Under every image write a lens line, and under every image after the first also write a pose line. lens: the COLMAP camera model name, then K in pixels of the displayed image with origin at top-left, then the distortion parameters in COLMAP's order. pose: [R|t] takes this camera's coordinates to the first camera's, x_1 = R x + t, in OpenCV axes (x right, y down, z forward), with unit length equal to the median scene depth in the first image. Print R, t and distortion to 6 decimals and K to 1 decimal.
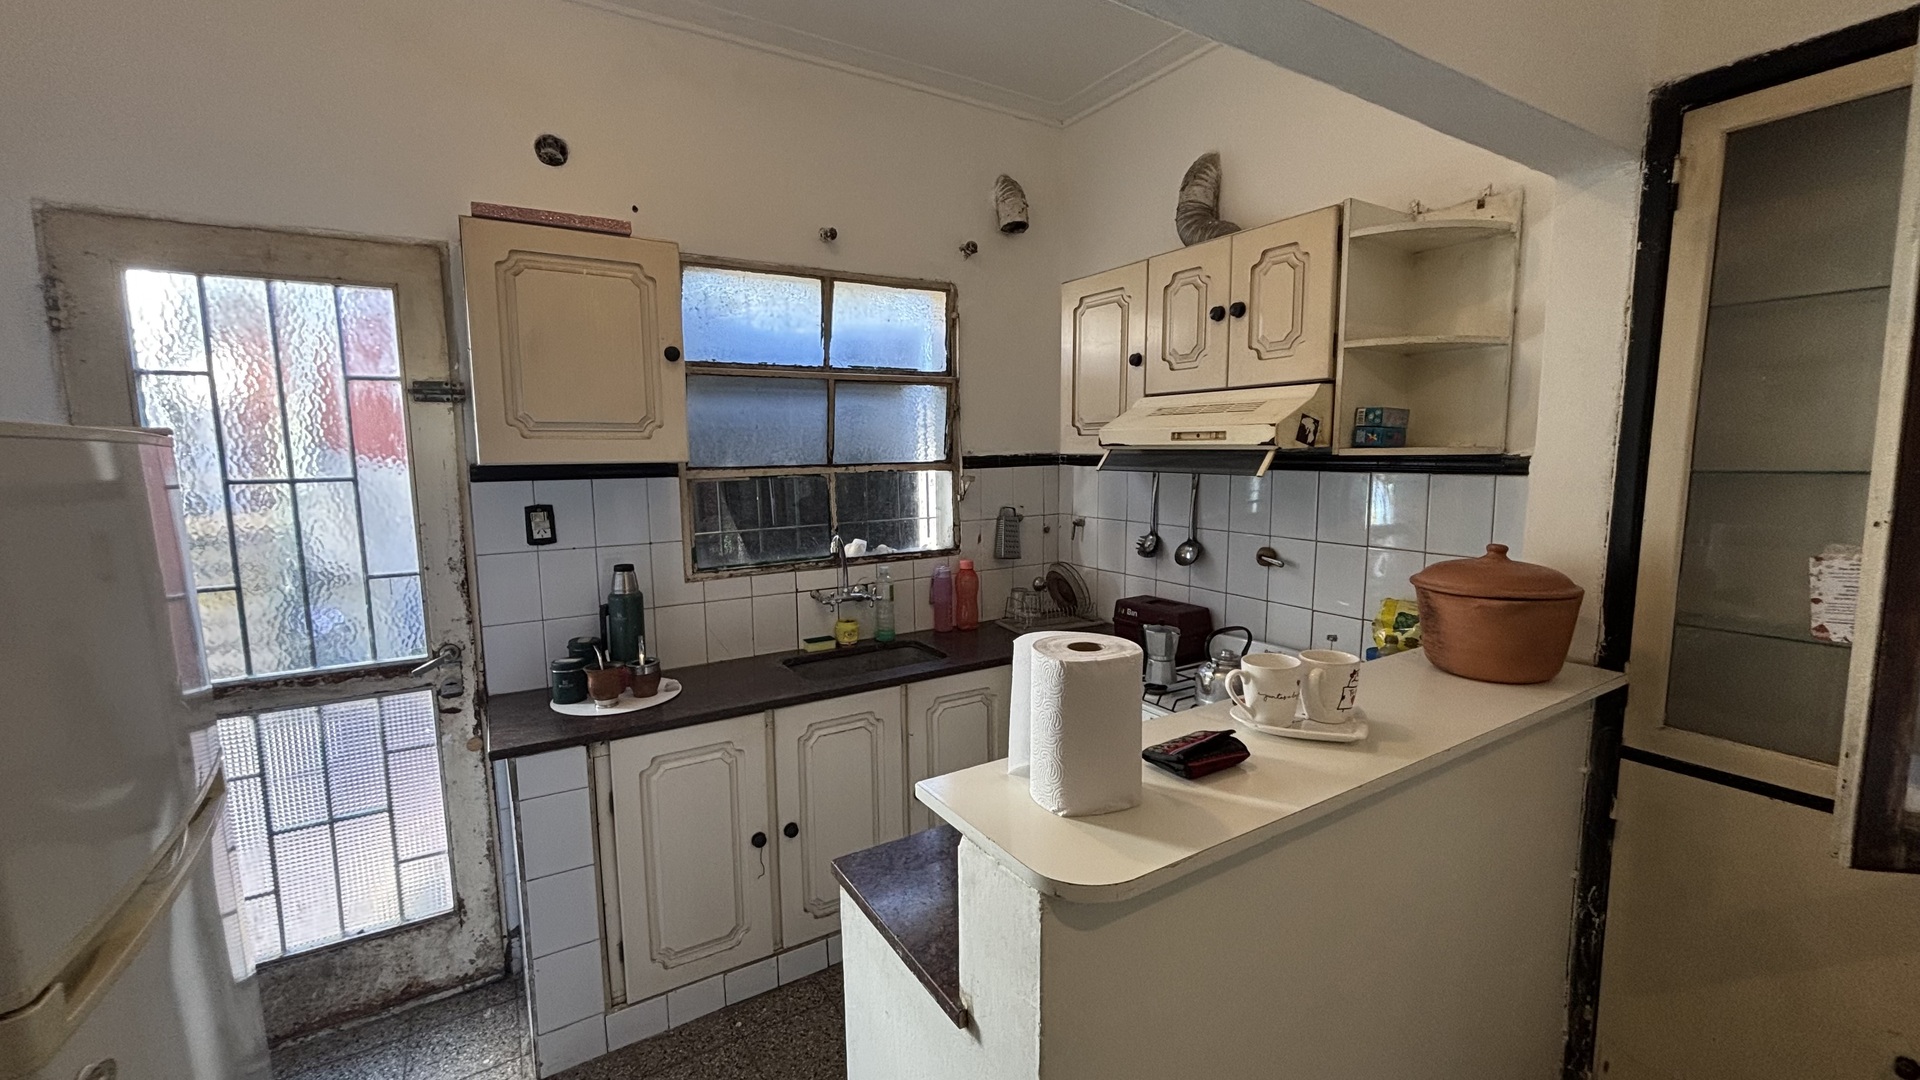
lens RADIAL K [[761.2, 0, 950.6], [0, 761.2, 540.3], [0, 0, 1]] dist [-0.008056, 0.000182]
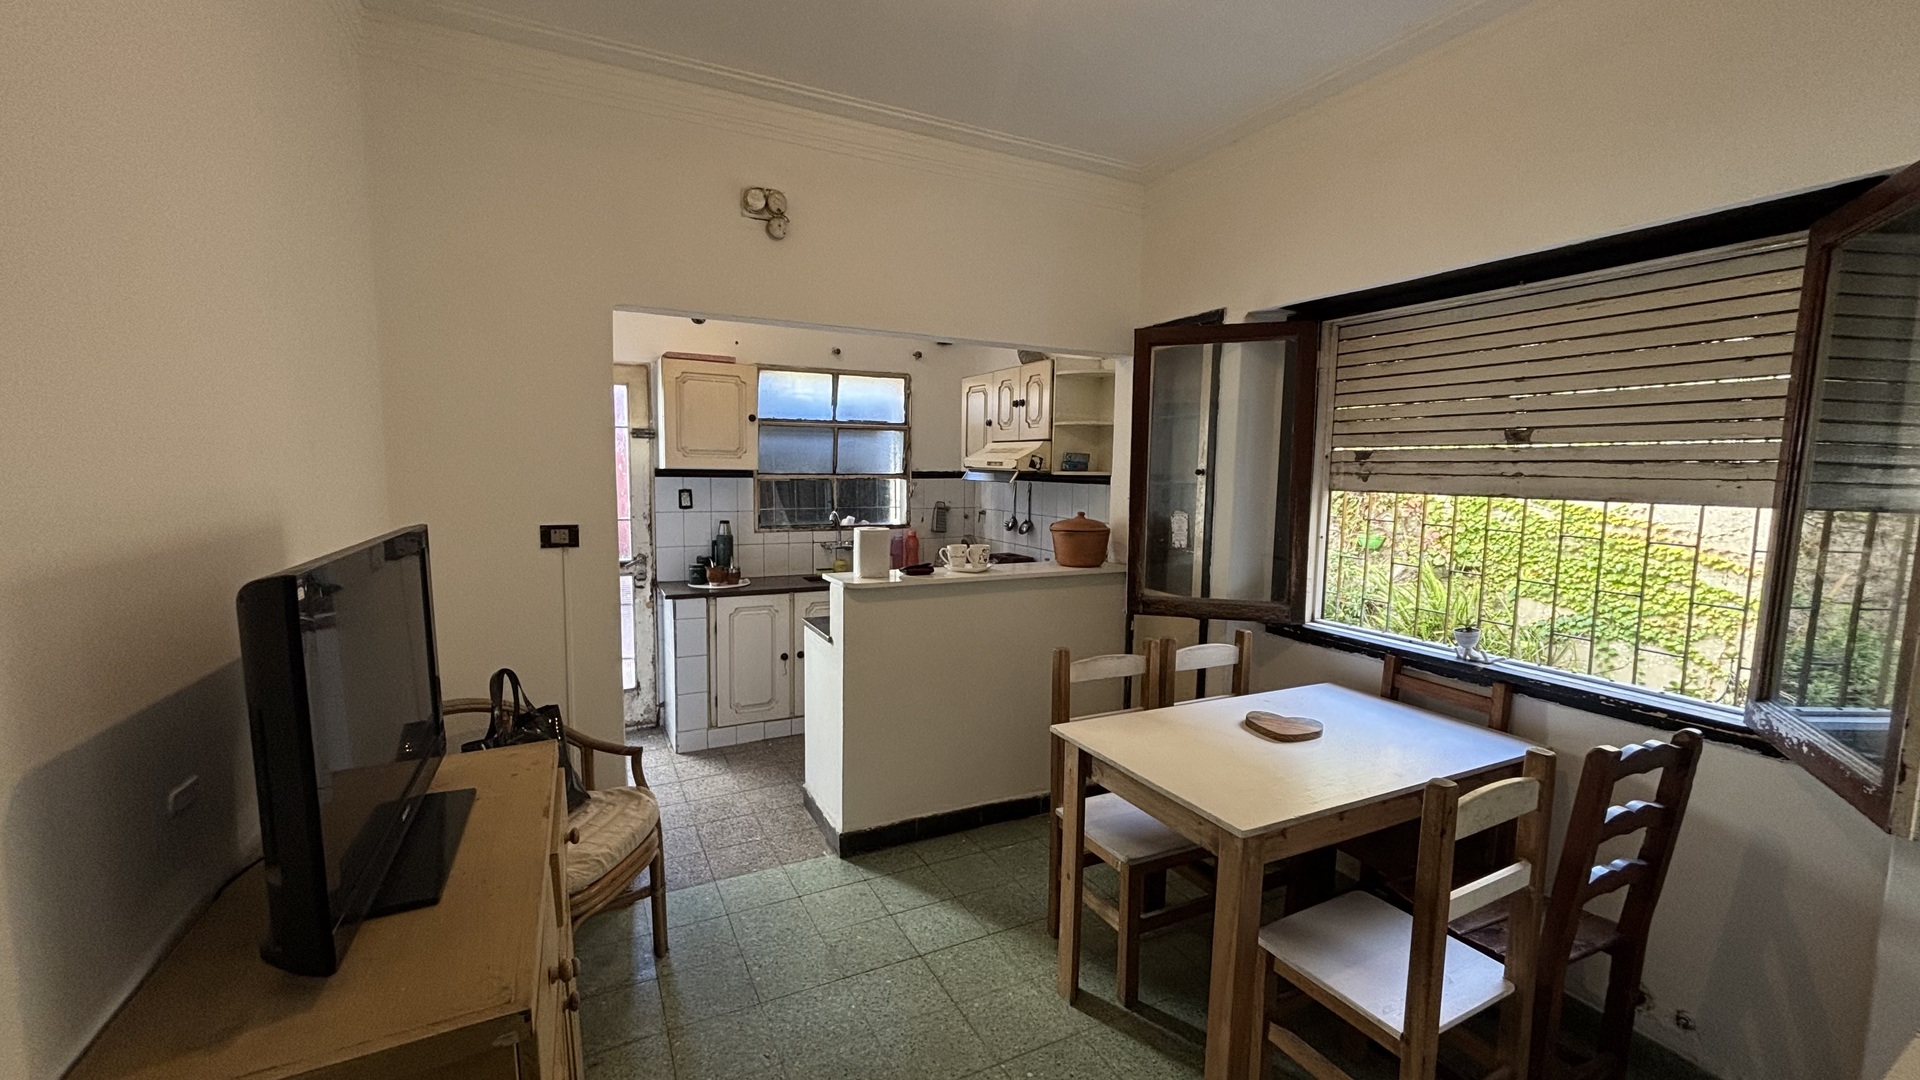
lens RADIAL K [[764.4, 0, 958.1], [0, 764.4, 541.9], [0, 0, 1]] dist [0.017880, -0.007936]
pose [[0.996120, 0.033716, -0.081293, 0.357856], [-0.035451, 0.999171, -0.019995, 0.110206], [0.080552, 0.022799, 0.996490, -0.983649]]
